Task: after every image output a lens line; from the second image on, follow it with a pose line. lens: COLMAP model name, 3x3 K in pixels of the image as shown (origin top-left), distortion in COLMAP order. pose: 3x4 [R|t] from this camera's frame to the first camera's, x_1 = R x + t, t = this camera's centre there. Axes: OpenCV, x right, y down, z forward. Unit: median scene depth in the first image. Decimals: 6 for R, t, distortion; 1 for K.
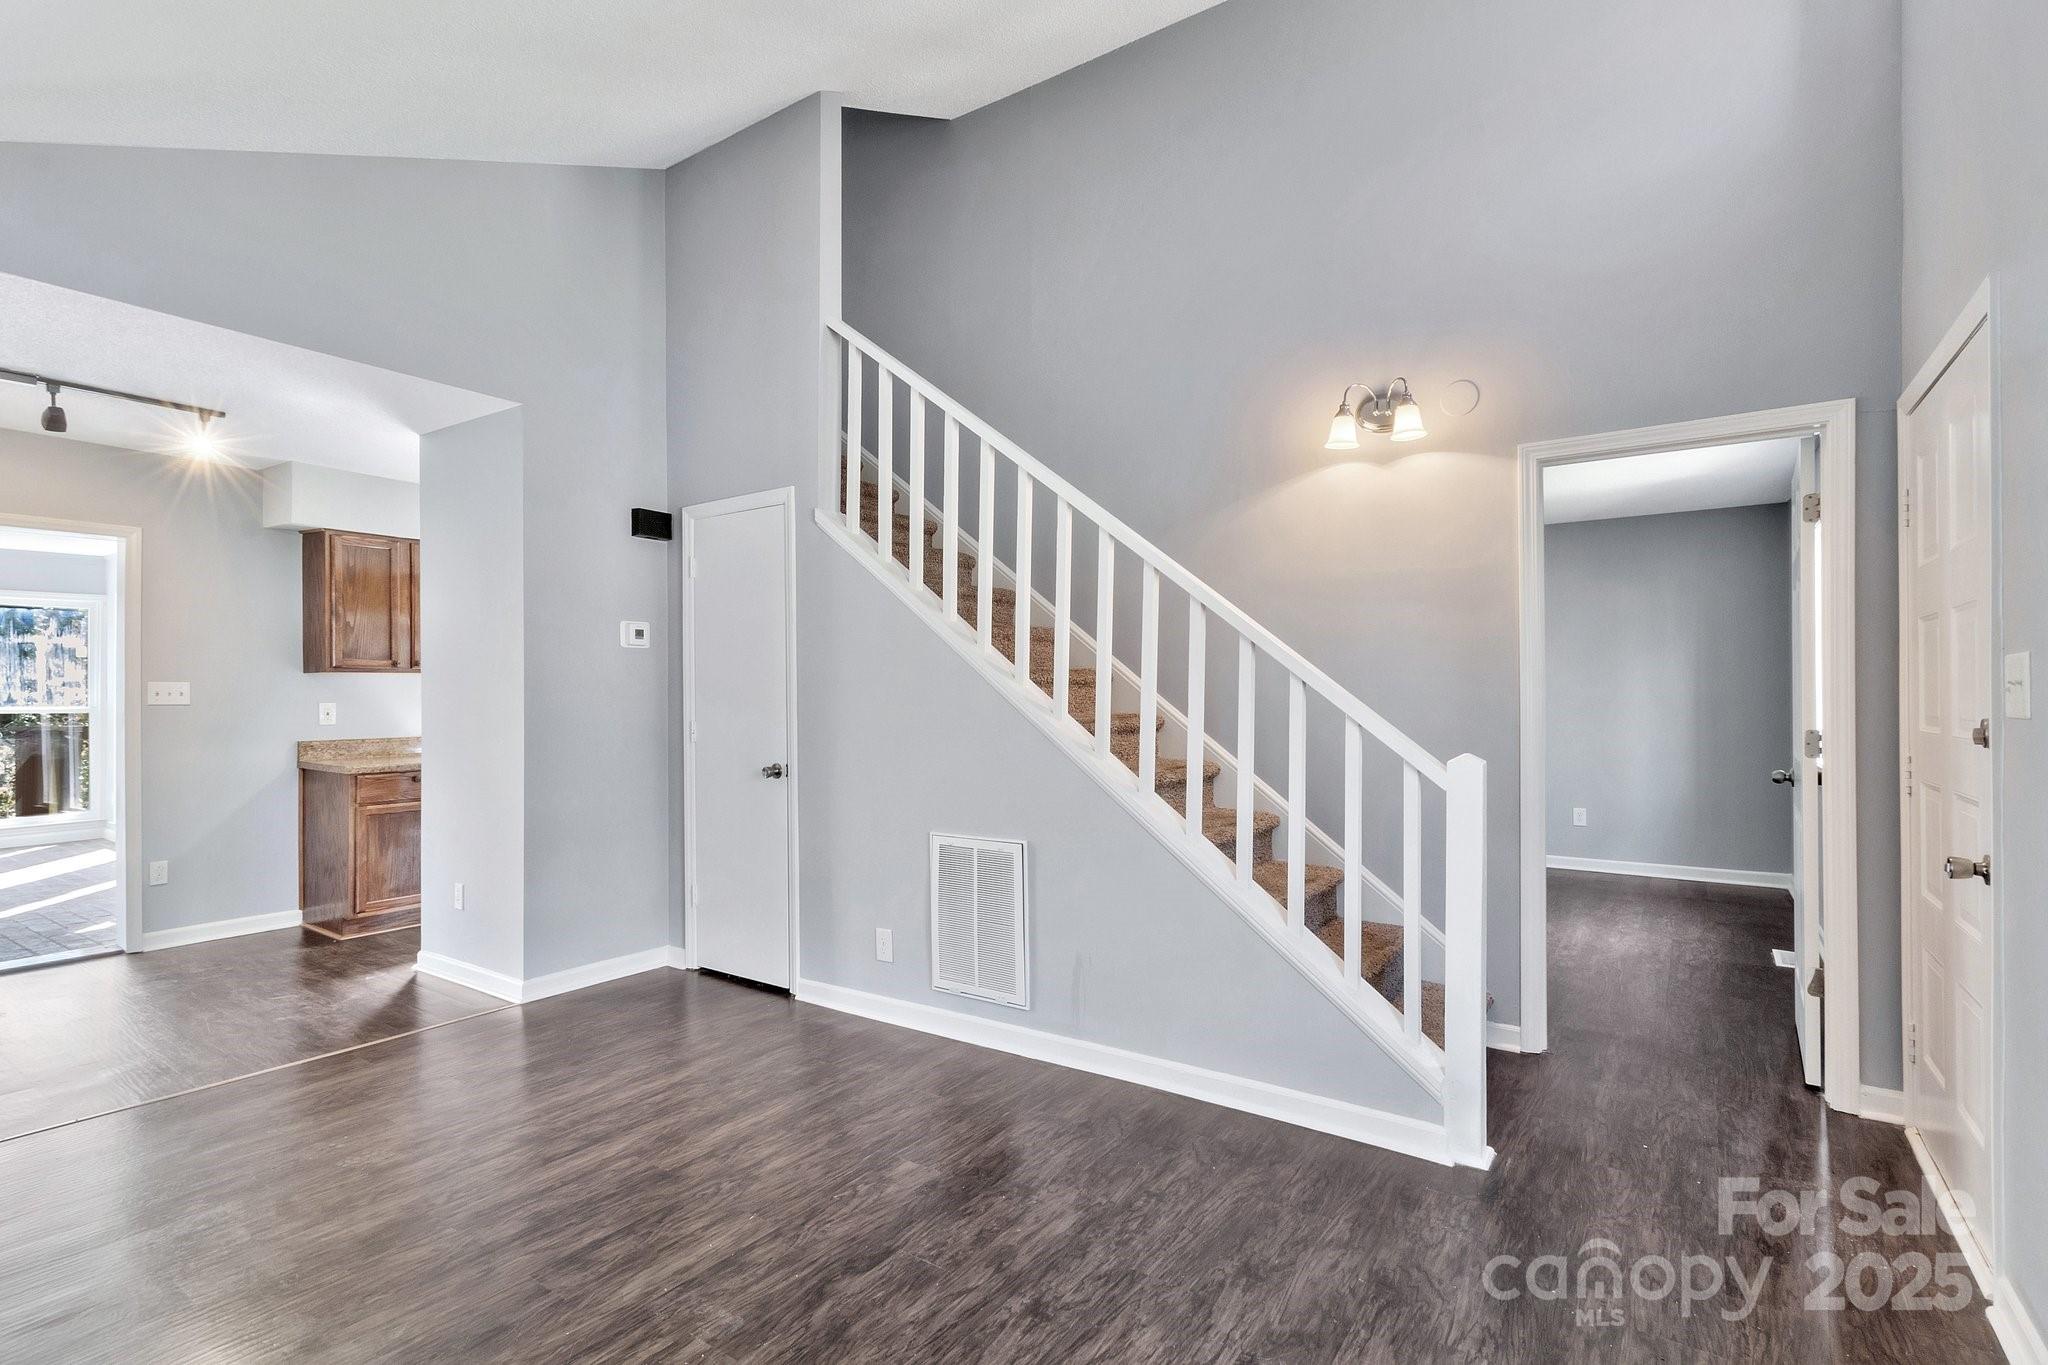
lens RADIAL K [[953.1, 0, 1018.0], [0, 953.1, 716.7], [0, 0, 1]] dist [-0.000969, 0.000086]
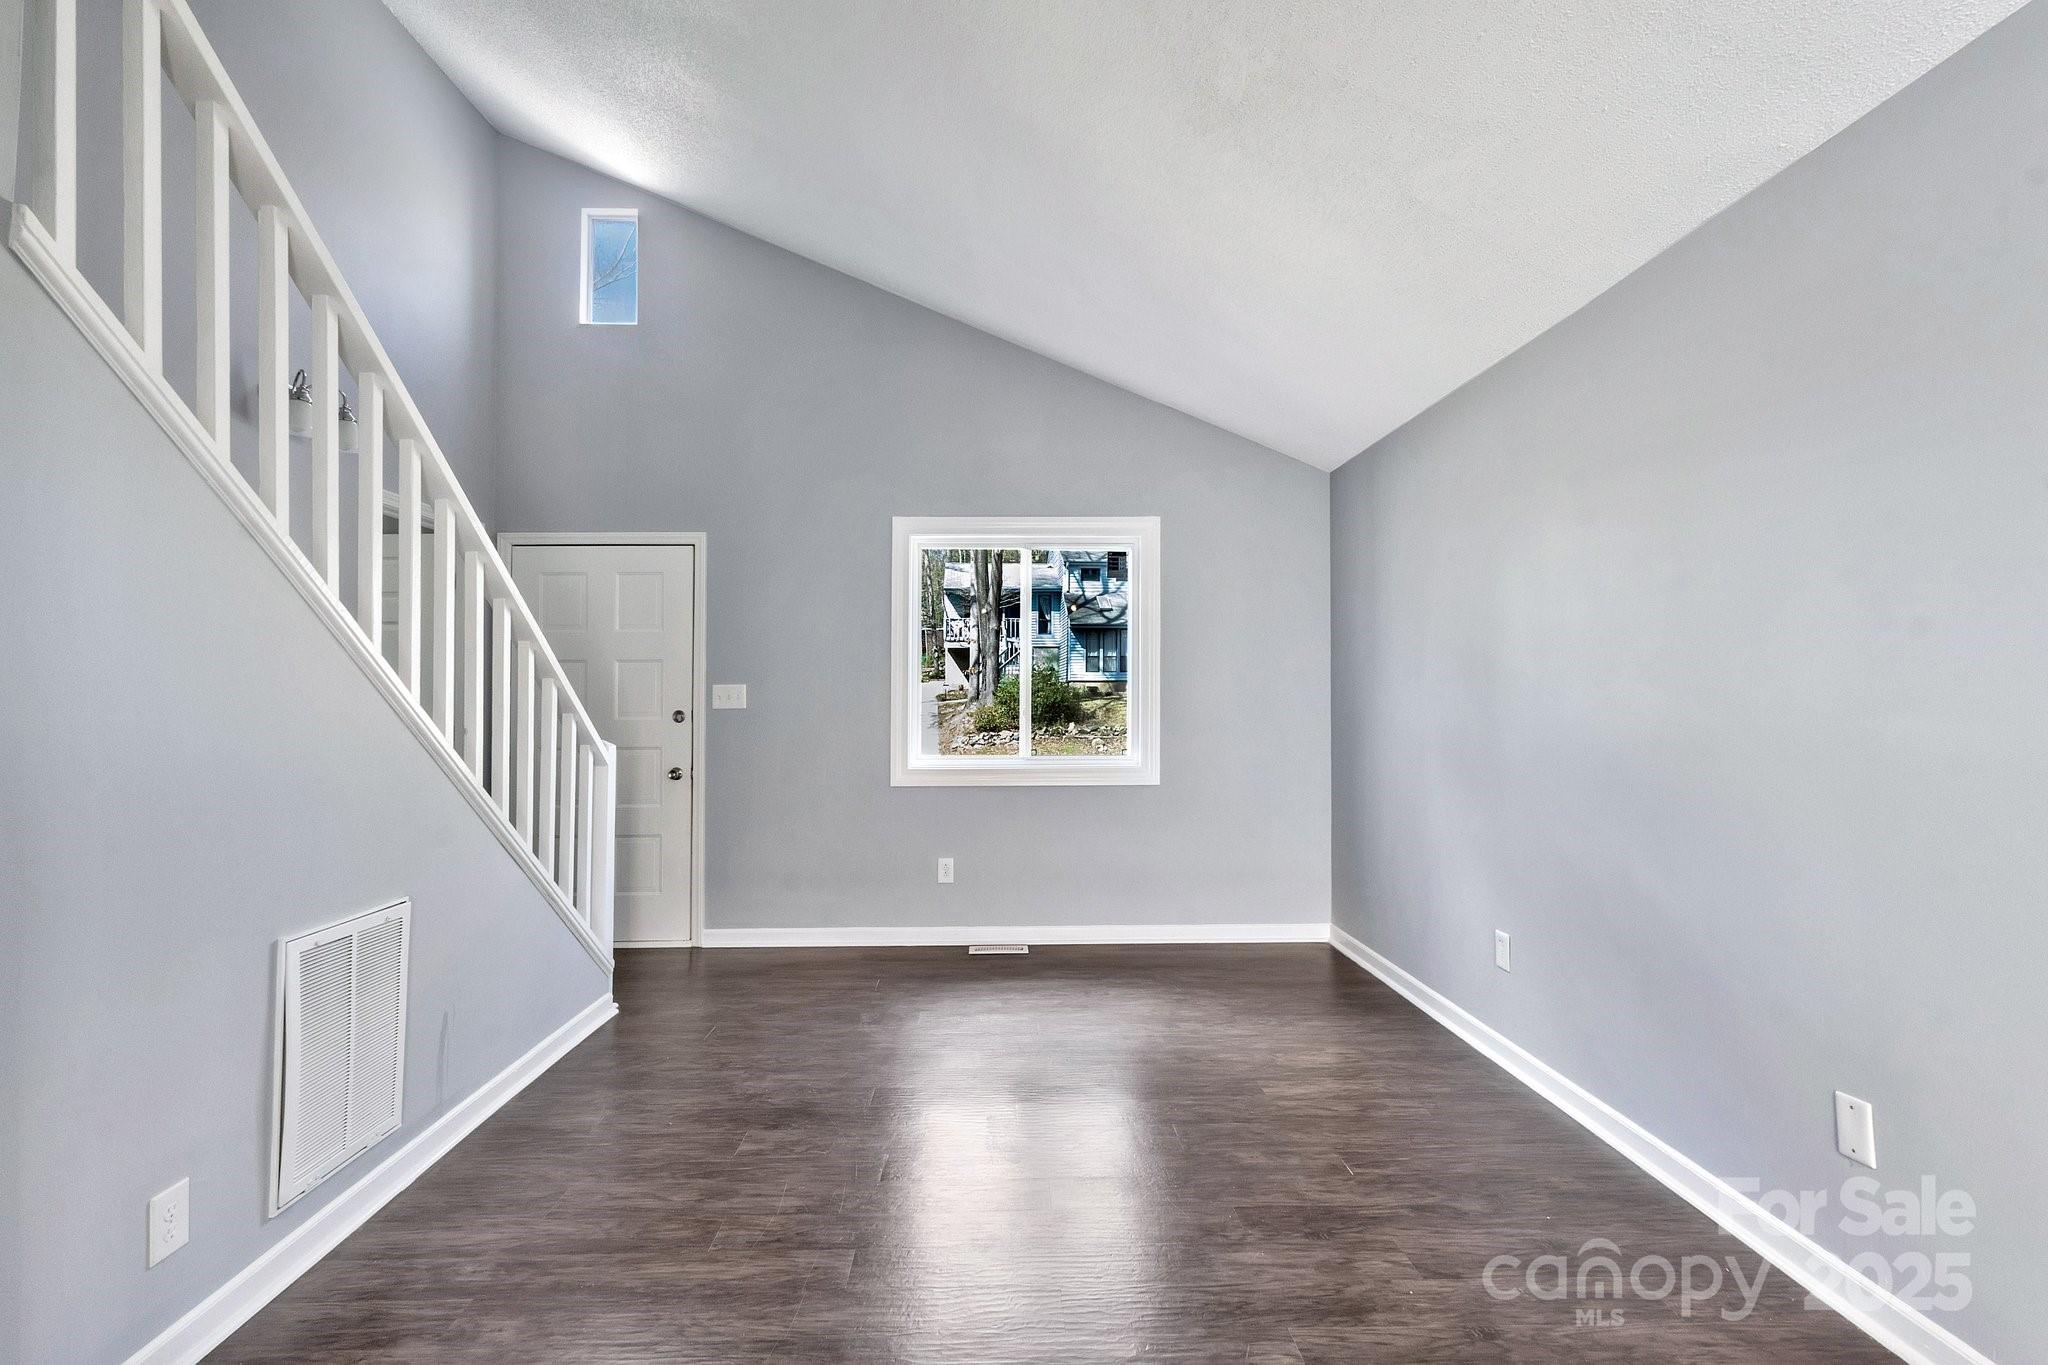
lens RADIAL K [[953.5, 0, 1003.1], [0, 953.5, 687.4], [0, 0, 1]] dist [-0.000866, 0.000044]
pose [[-0.579977, 0.017183, 0.814452, -0.723059], [0.024001, 0.999704, -0.004000, -0.016521], [-0.814279, 0.017228, -0.580217, 0.864349]]
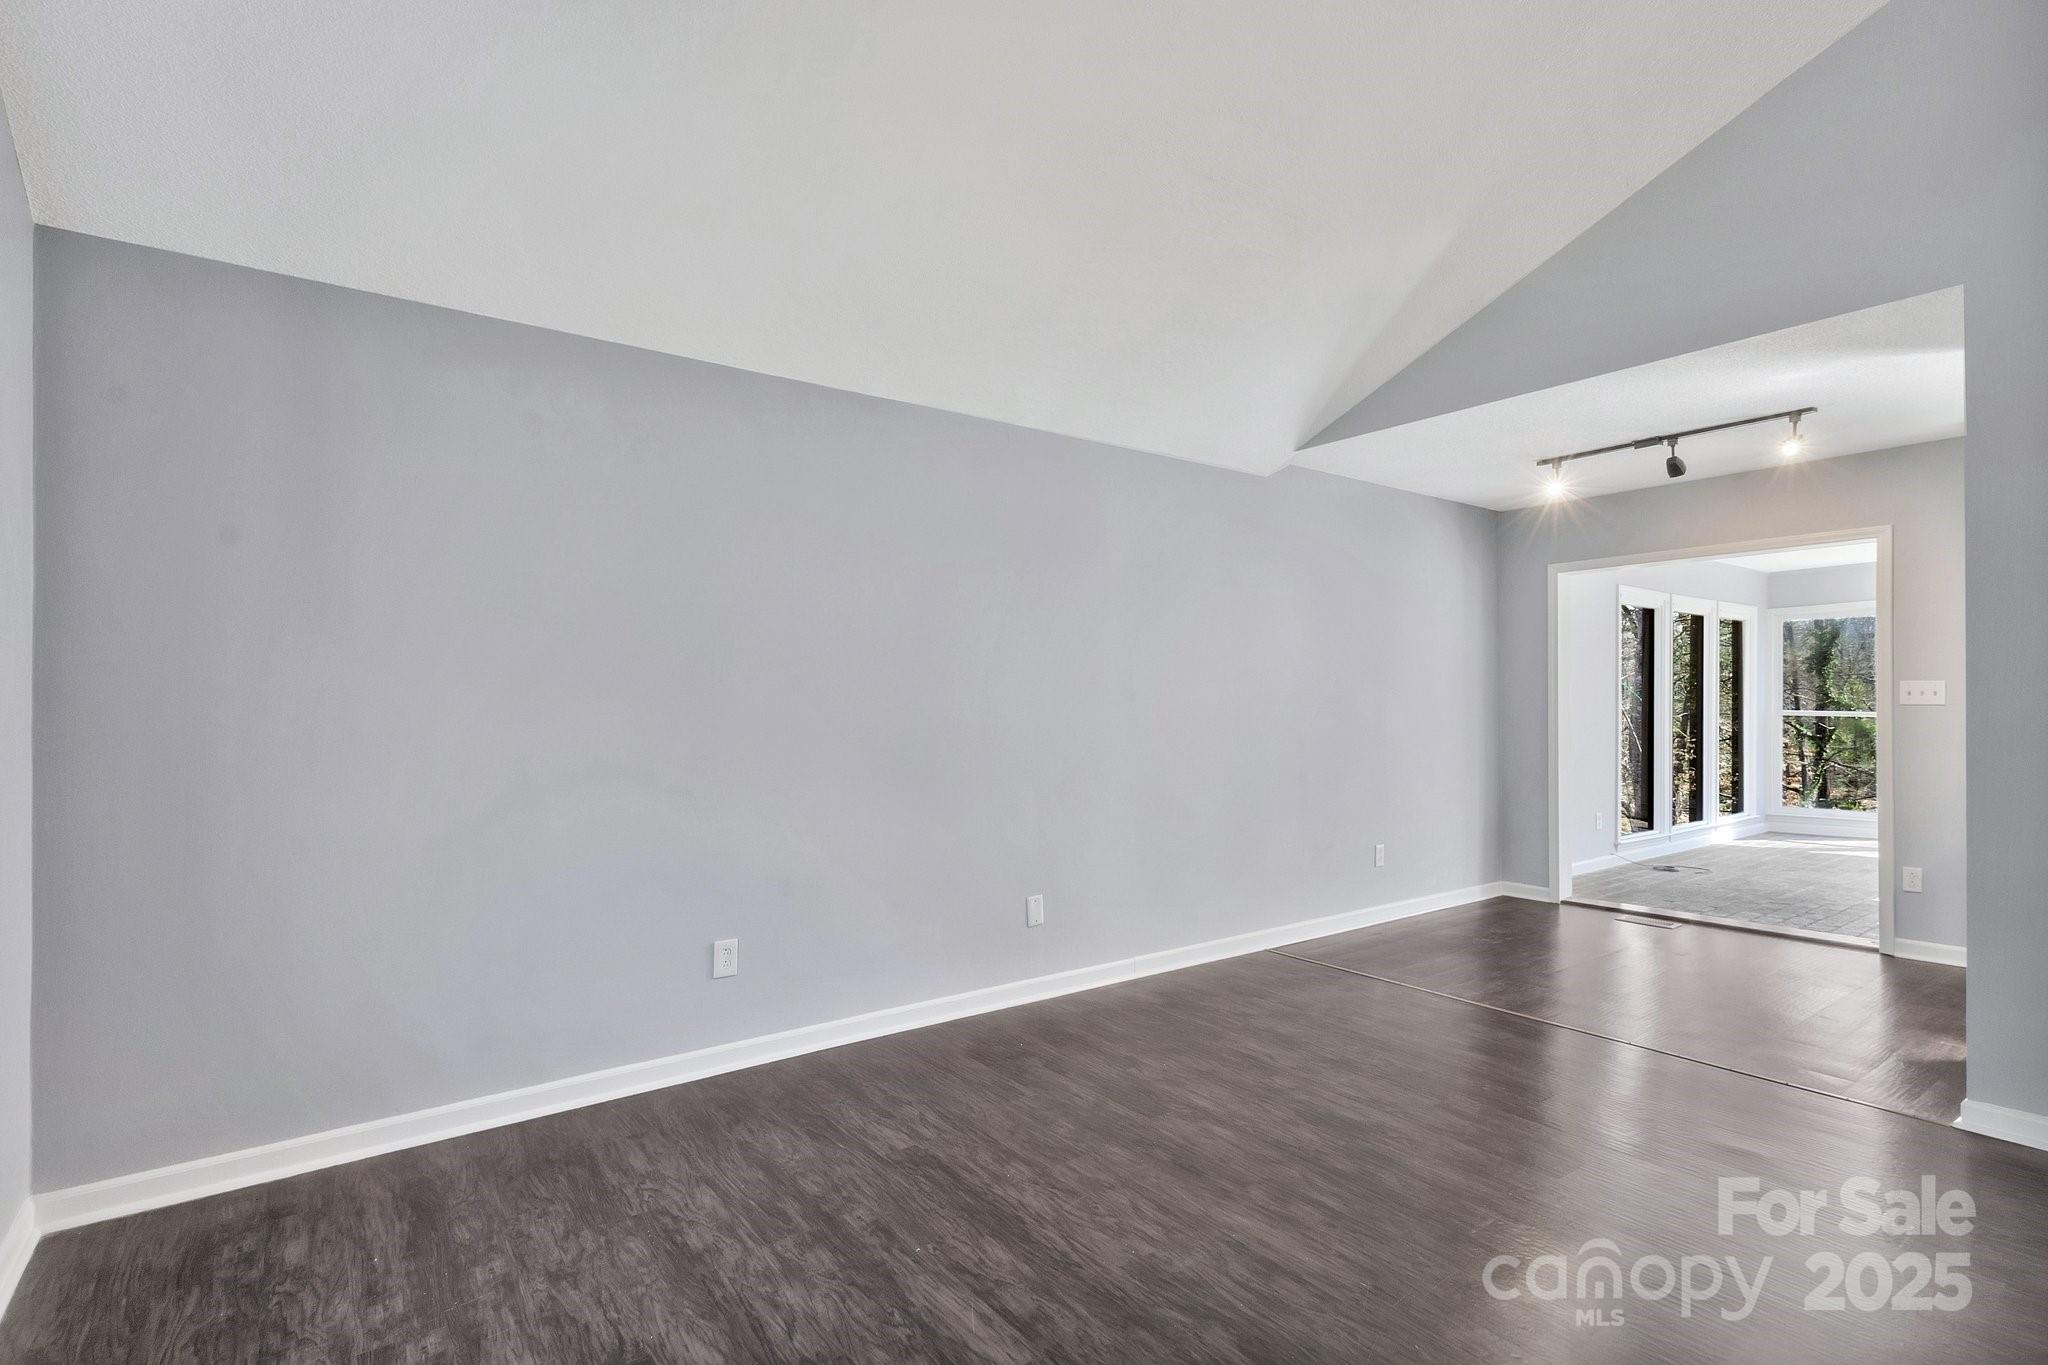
lens RADIAL K [[985.2, 0, 1022.1], [0, 985.2, 711.1], [0, 0, 1]] dist [0.000438, 0.000474]
pose [[-0.316154, 0.012868, -0.948621, 0.390380], [-0.014918, 0.999717, 0.018533, -0.013094], [0.948591, 0.020010, -0.315872, 0.553112]]
